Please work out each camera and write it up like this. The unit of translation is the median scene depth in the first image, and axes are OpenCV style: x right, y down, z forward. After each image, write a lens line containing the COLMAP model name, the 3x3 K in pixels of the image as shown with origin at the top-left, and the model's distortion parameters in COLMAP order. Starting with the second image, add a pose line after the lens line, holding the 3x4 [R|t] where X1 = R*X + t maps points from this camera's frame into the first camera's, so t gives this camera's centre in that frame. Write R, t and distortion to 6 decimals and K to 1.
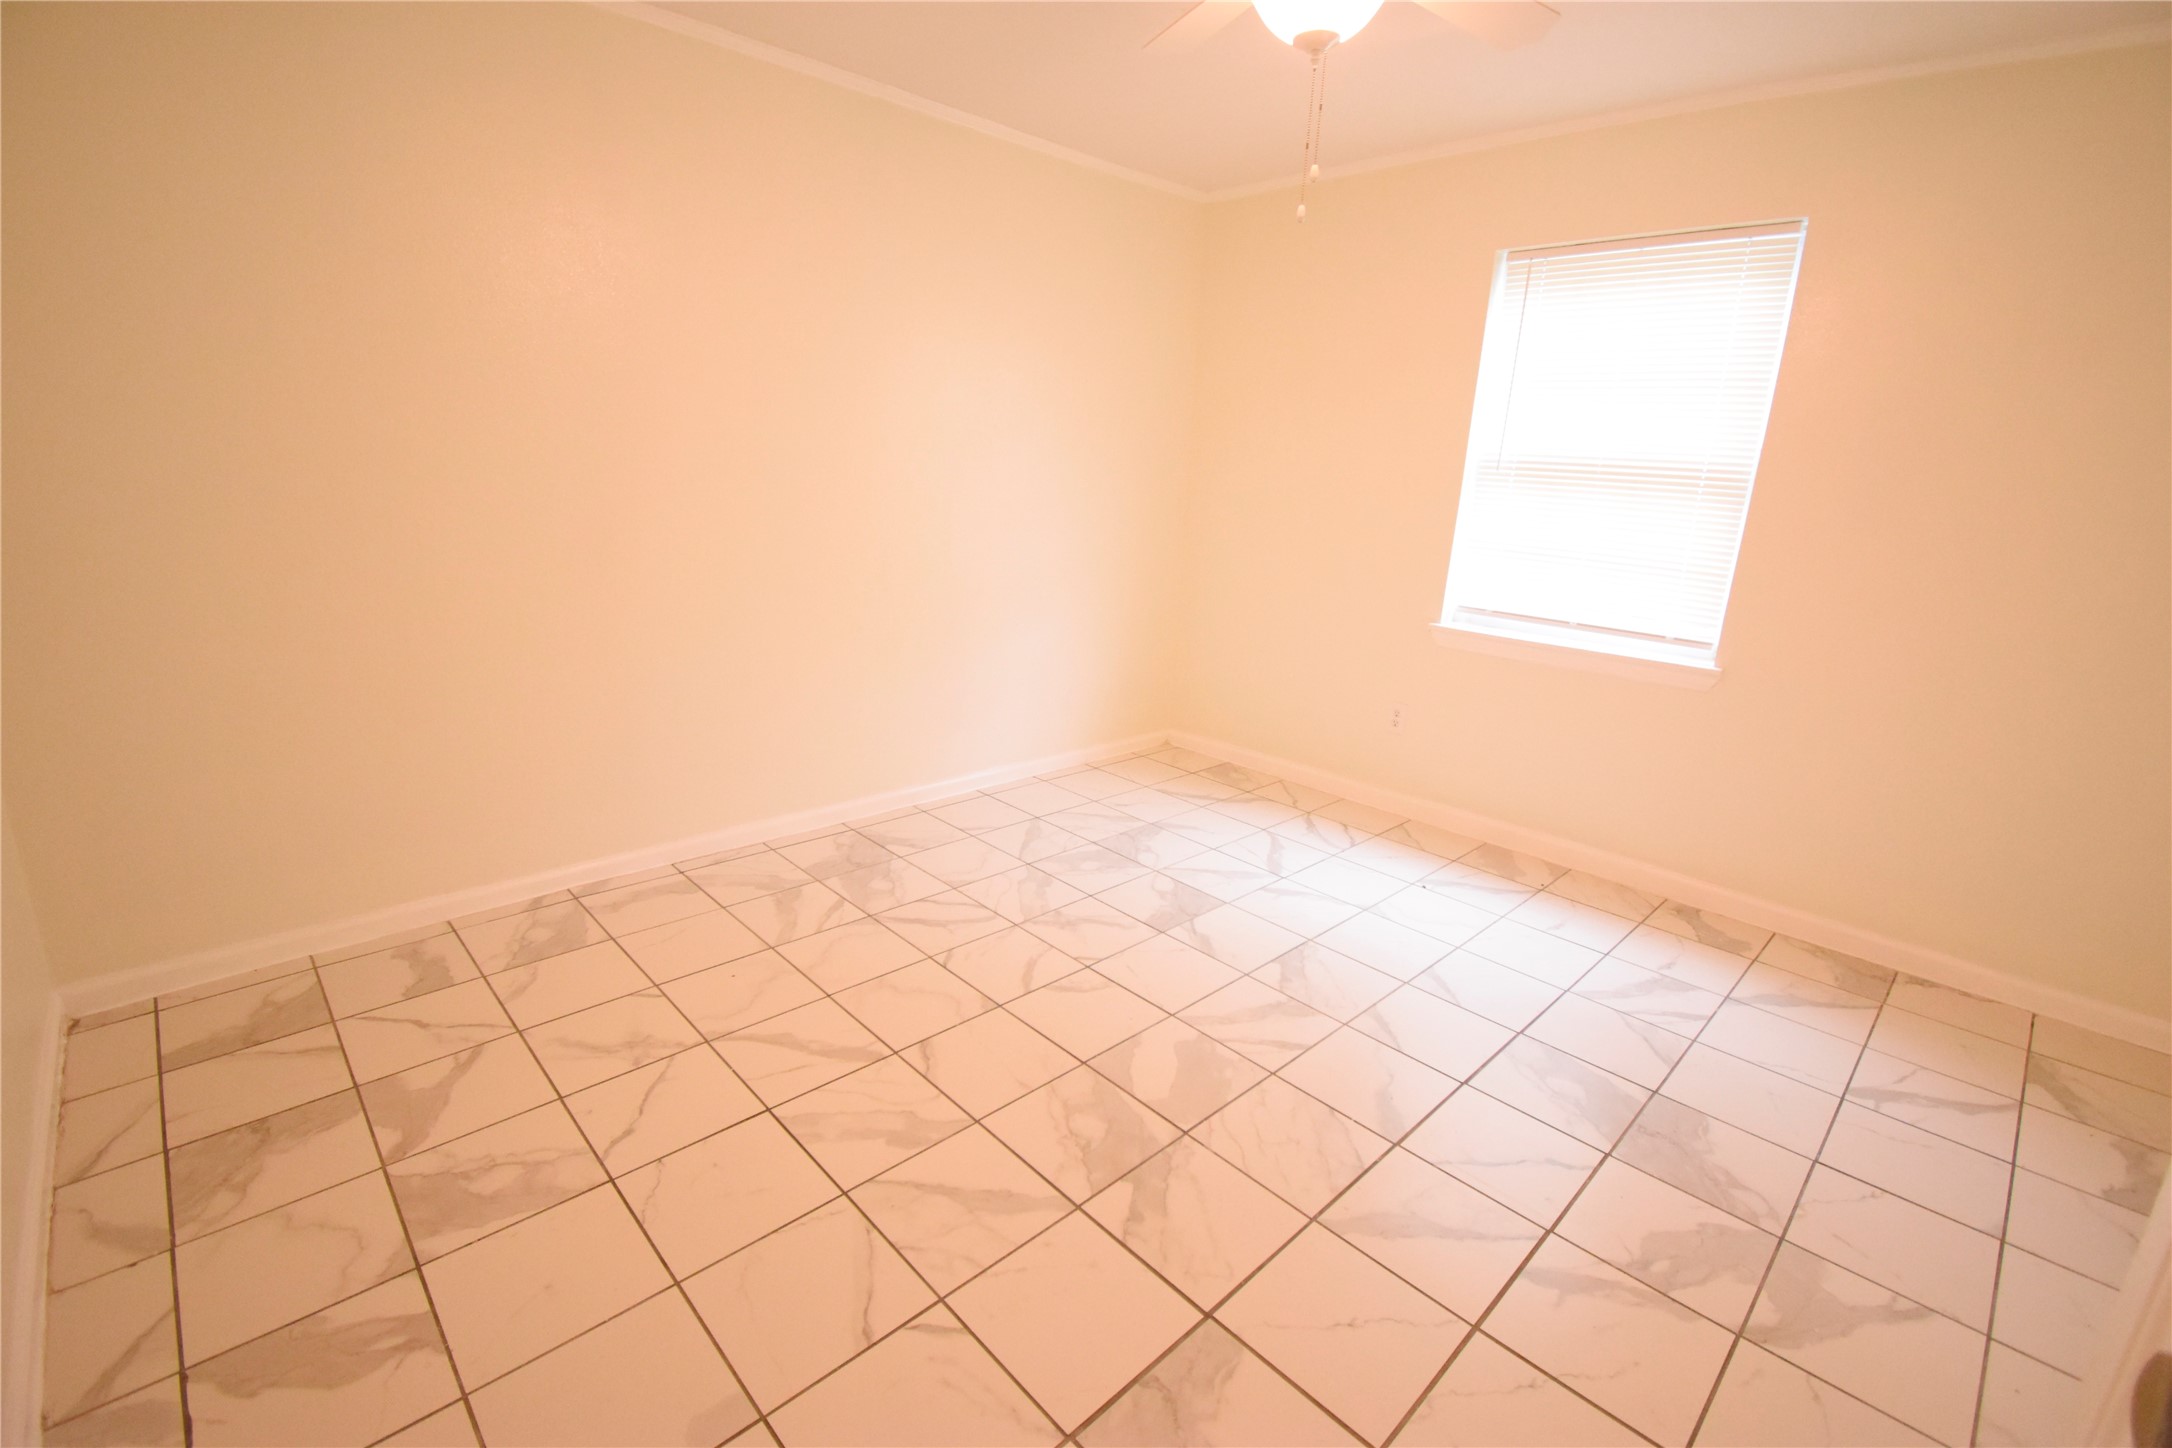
lens RADIAL K [[962.1, 0, 1089.2], [0, 962.1, 722.0], [0, 0, 1]] dist [0.023289, -0.027148]
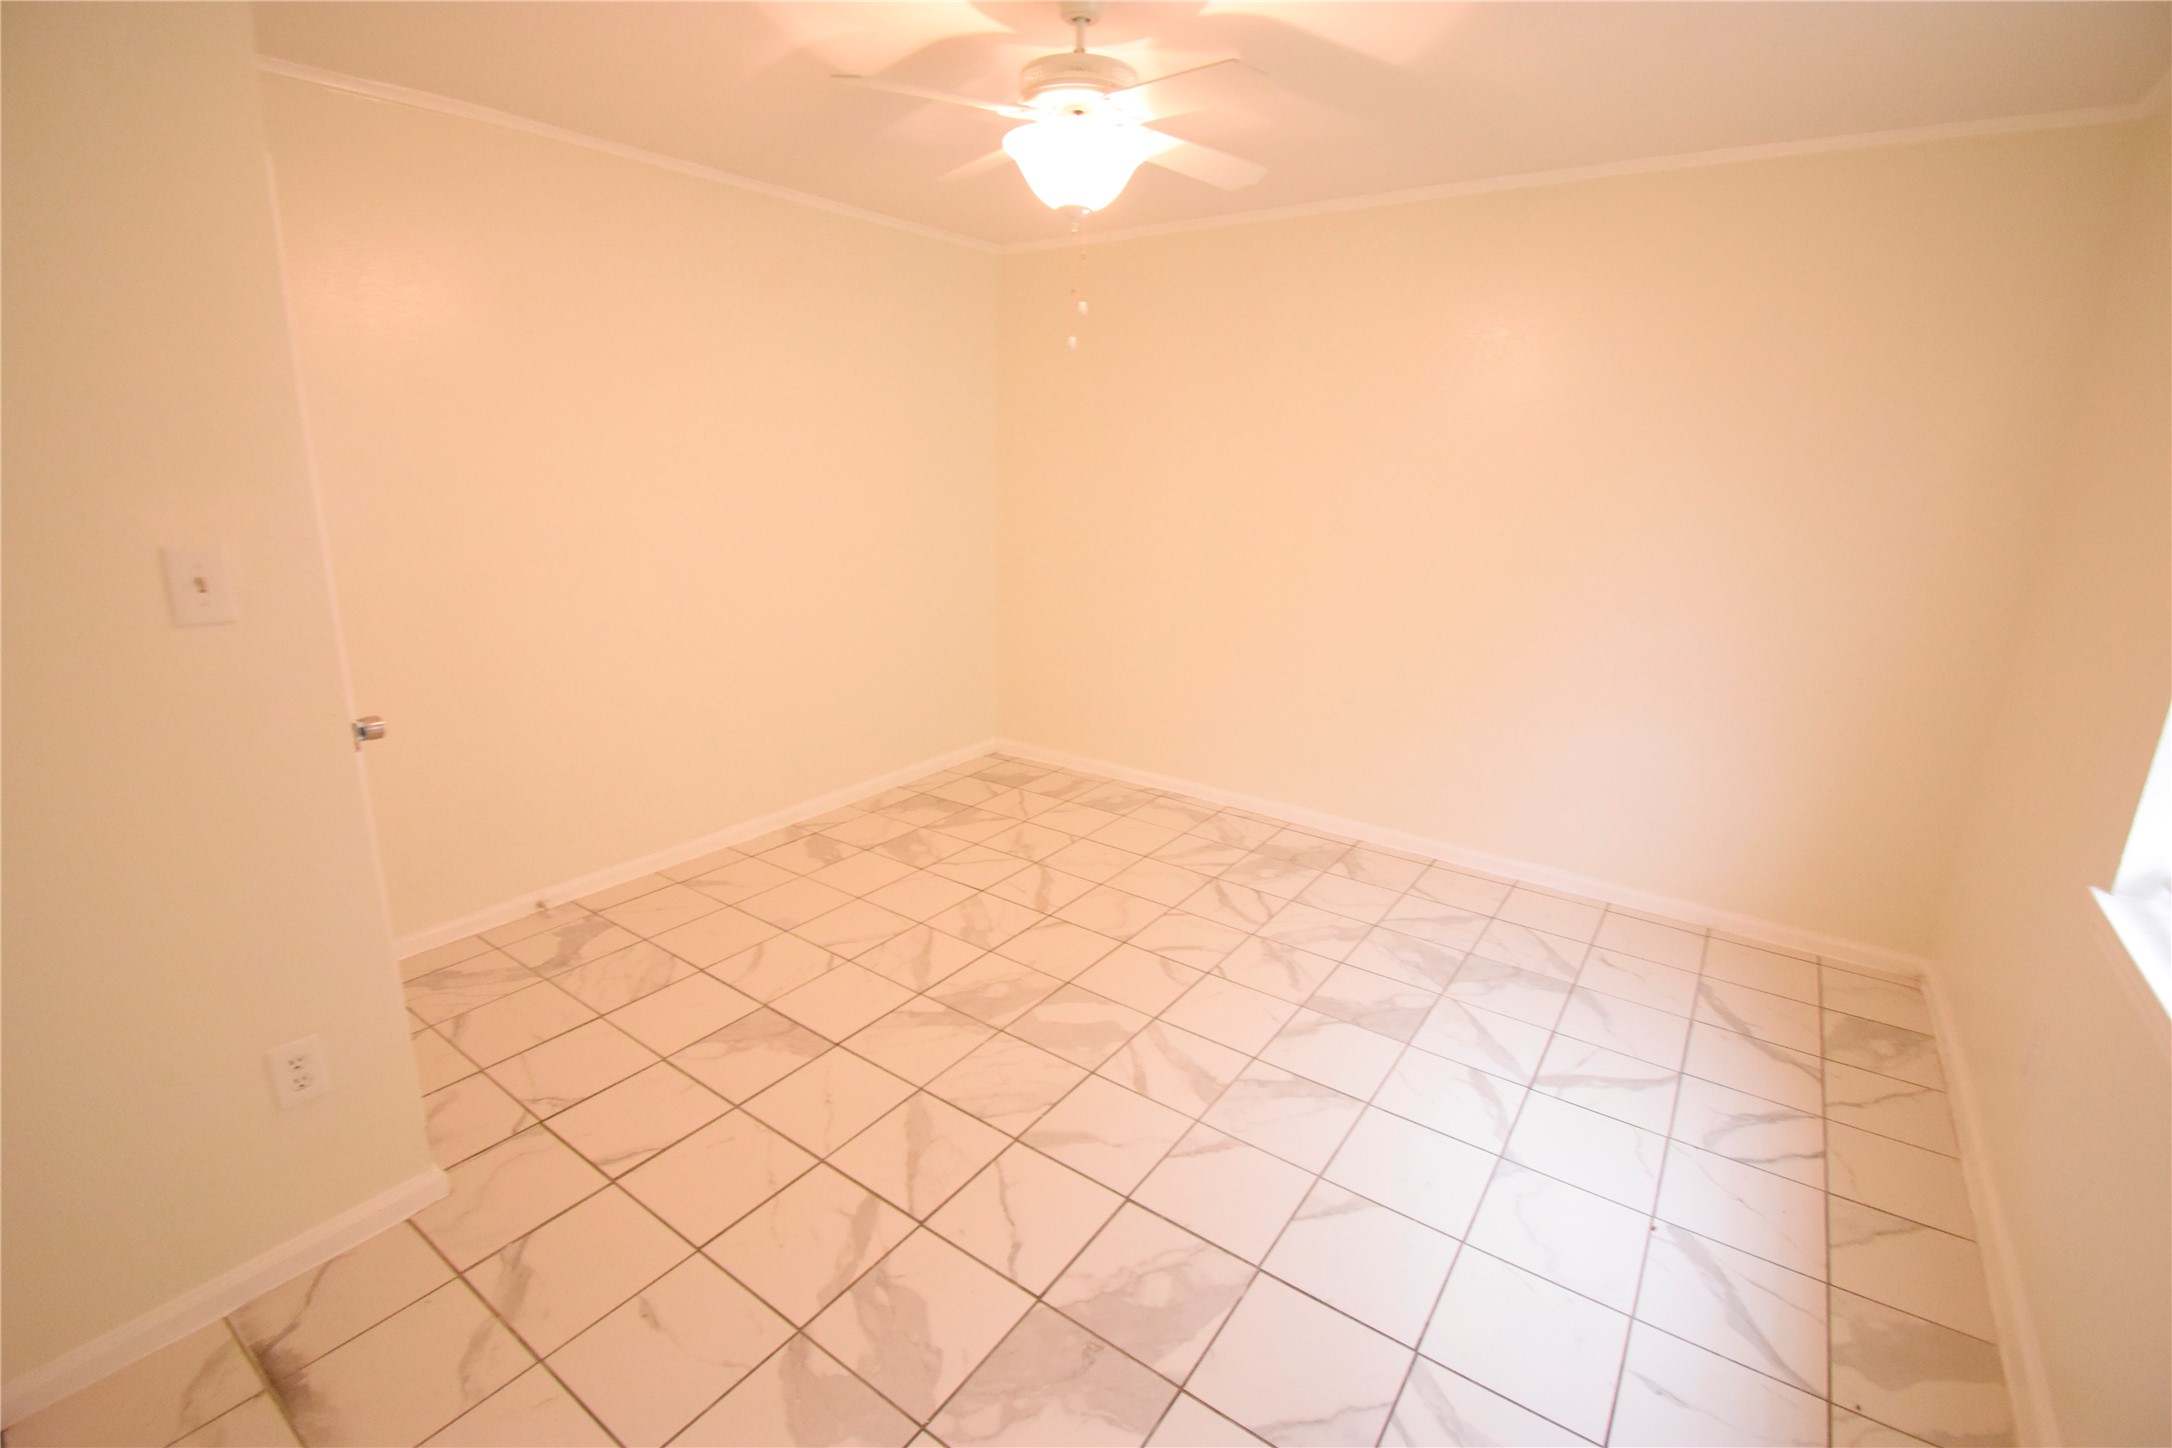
lens RADIAL K [[962.1, 0, 1089.2], [0, 962.1, 722.0], [0, 0, 1]] dist [0.023289, -0.027148]
pose [[0.177145, 0.221490, -0.958938, 0.923825], [-0.267851, 0.948419, 0.169580, -0.166063], [0.947035, 0.226812, 0.227334, 0.510899]]
